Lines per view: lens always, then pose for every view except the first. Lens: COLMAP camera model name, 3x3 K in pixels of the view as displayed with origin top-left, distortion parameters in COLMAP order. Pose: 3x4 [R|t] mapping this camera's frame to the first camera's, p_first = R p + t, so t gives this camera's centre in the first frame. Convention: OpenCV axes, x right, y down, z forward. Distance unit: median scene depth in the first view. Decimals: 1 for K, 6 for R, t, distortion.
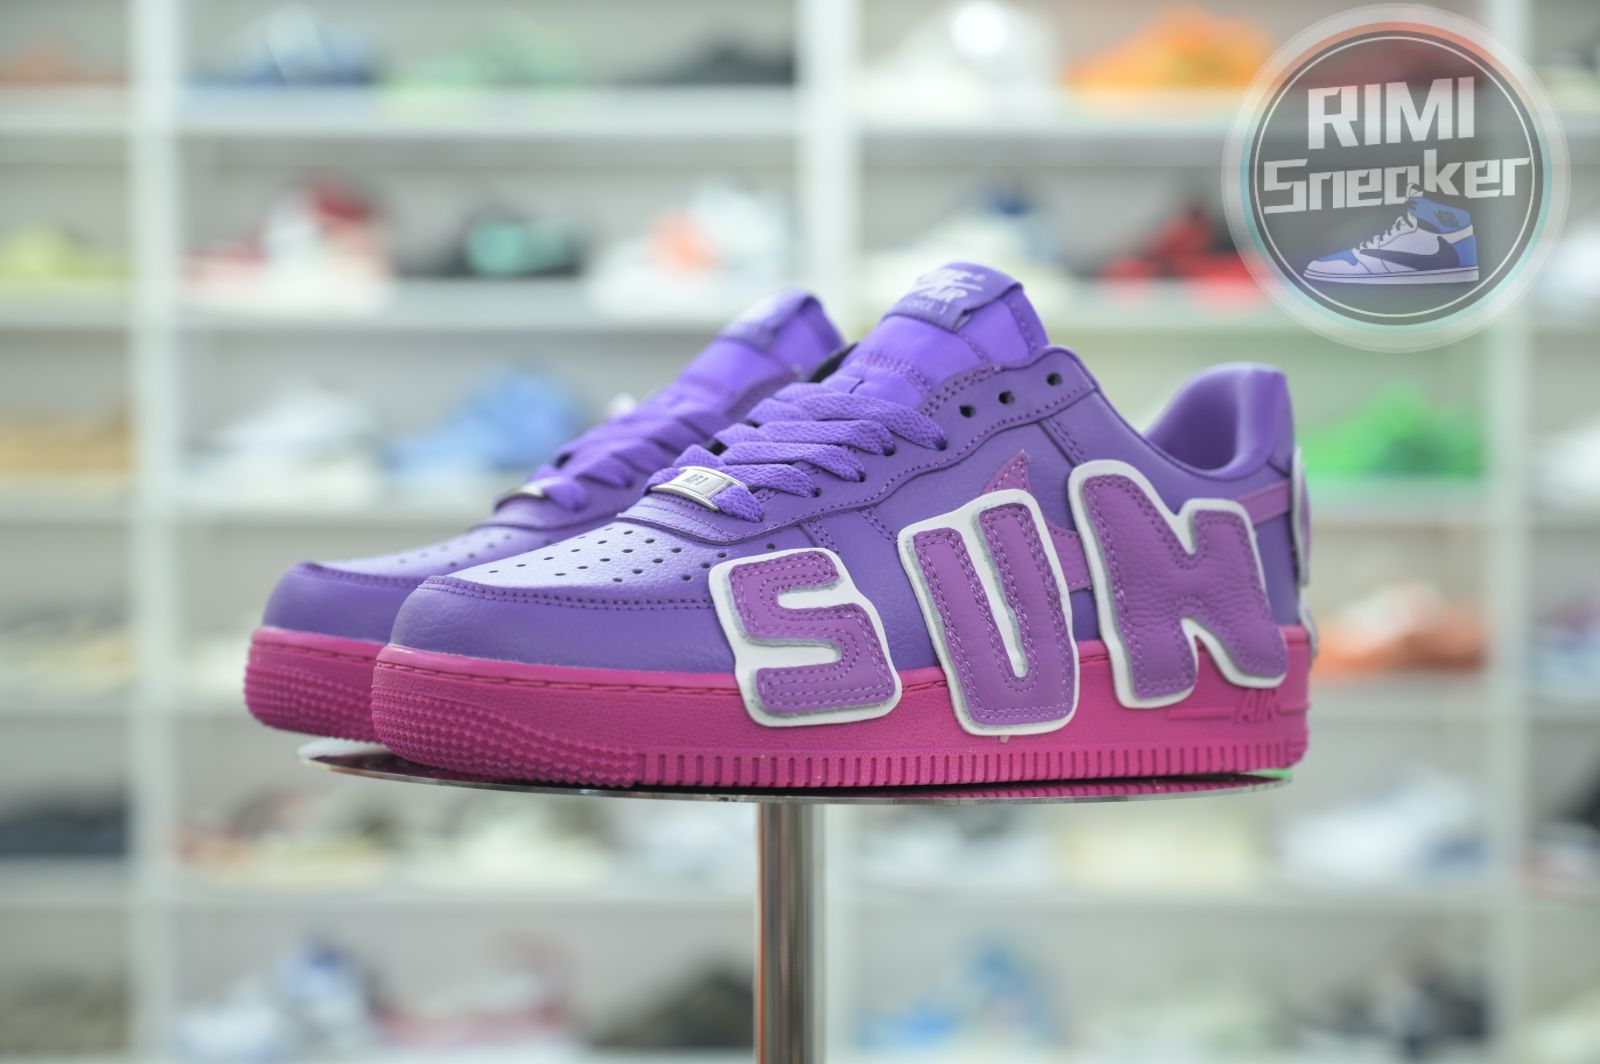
lens RADIAL K [[3115.1, 0, 813.7], [0, 3115.1, 533.2], [0, 0, 1]] dist [0.032532, 0.000000]
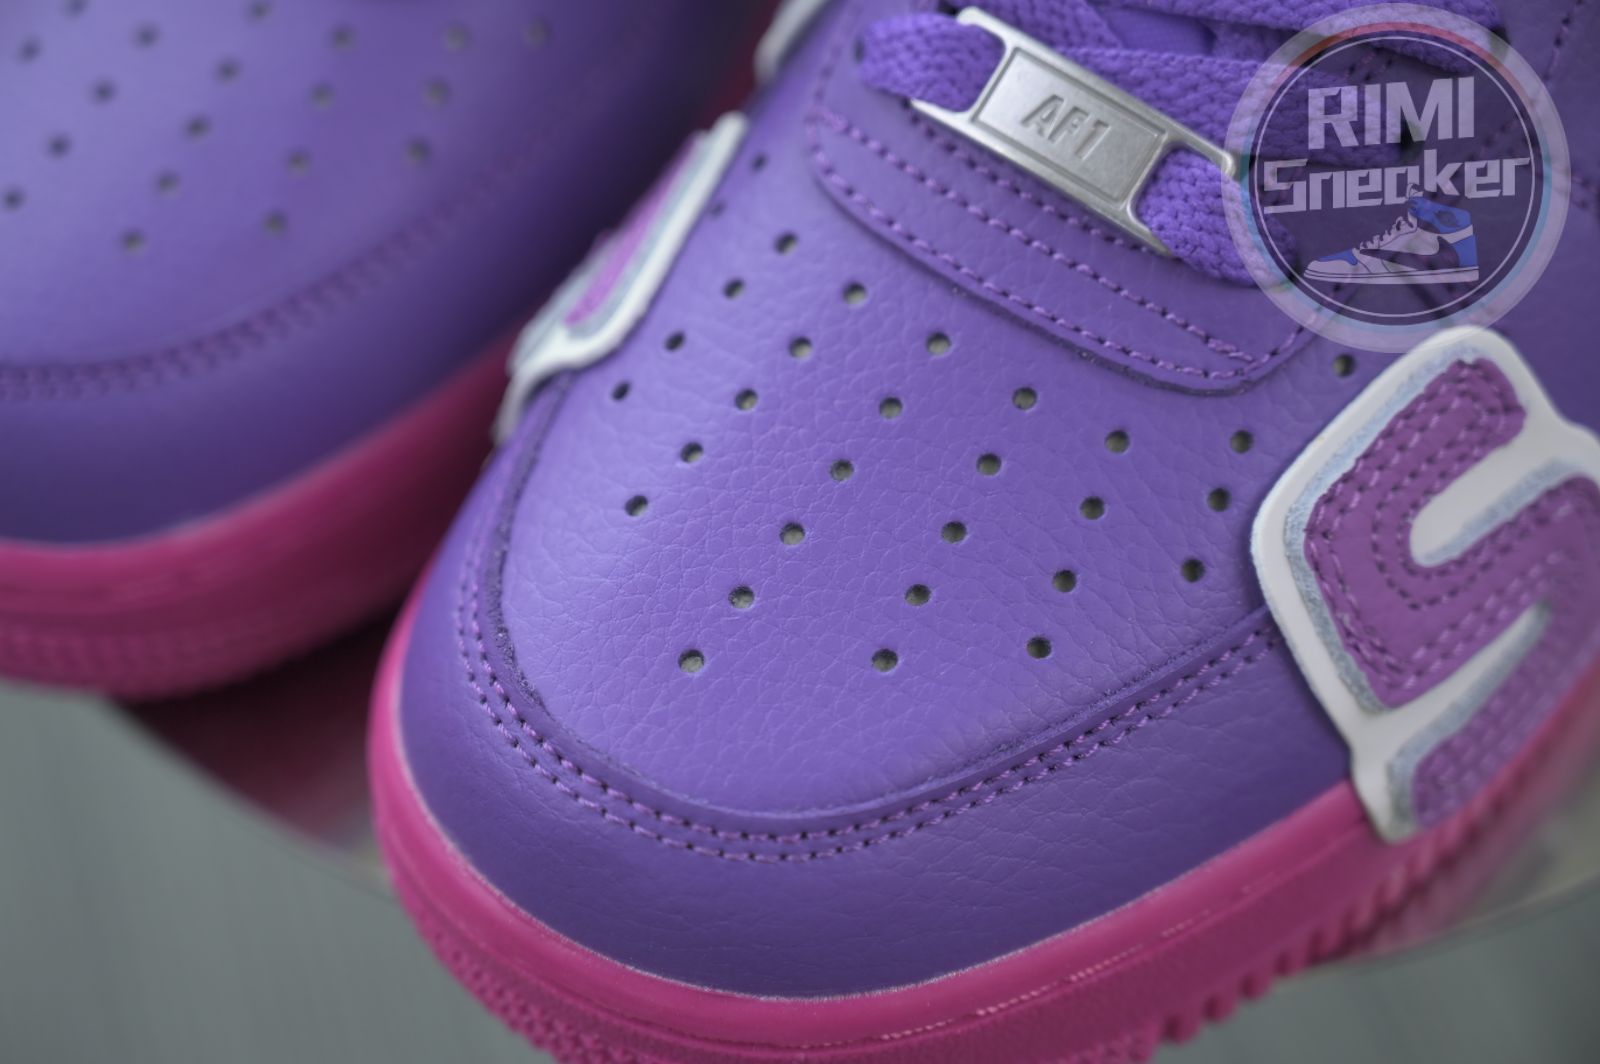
lens RADIAL K [[3400.5, 0, 793.2], [0, 3400.5, 525.8], [0, 0, 1]] dist [0.017315, 0.000000]
pose [[0.941988, -0.286272, 0.175234, -0.157747], [0.034907, 0.602802, 0.797127, -0.322014], [-0.333826, -0.744767, 0.577826, 0.768947]]
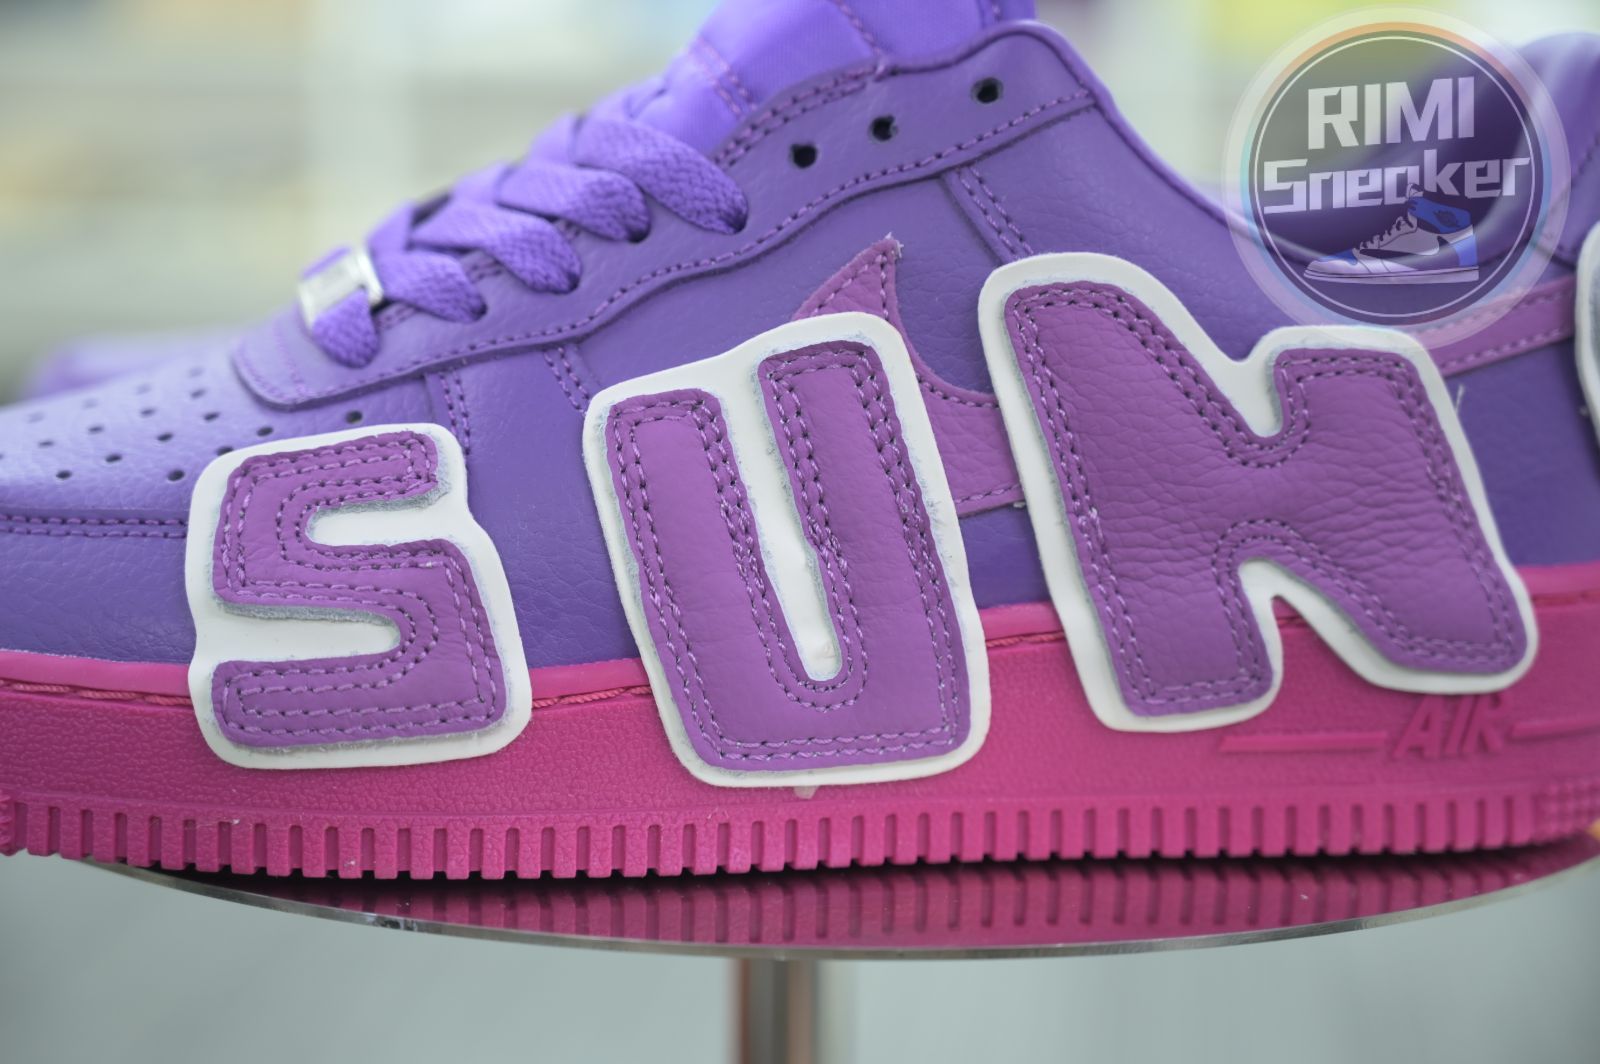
lens RADIAL K [[3400.5, 0, 792.4], [0, 3400.5, 535.8], [0, 0, 1]] dist [0.017315, 0.000000]
pose [[0.897800, 0.064647, -0.435633, 0.314881], [-0.002516, 0.989904, 0.141715, -0.059655], [0.440396, -0.126135, 0.888899, 0.507736]]
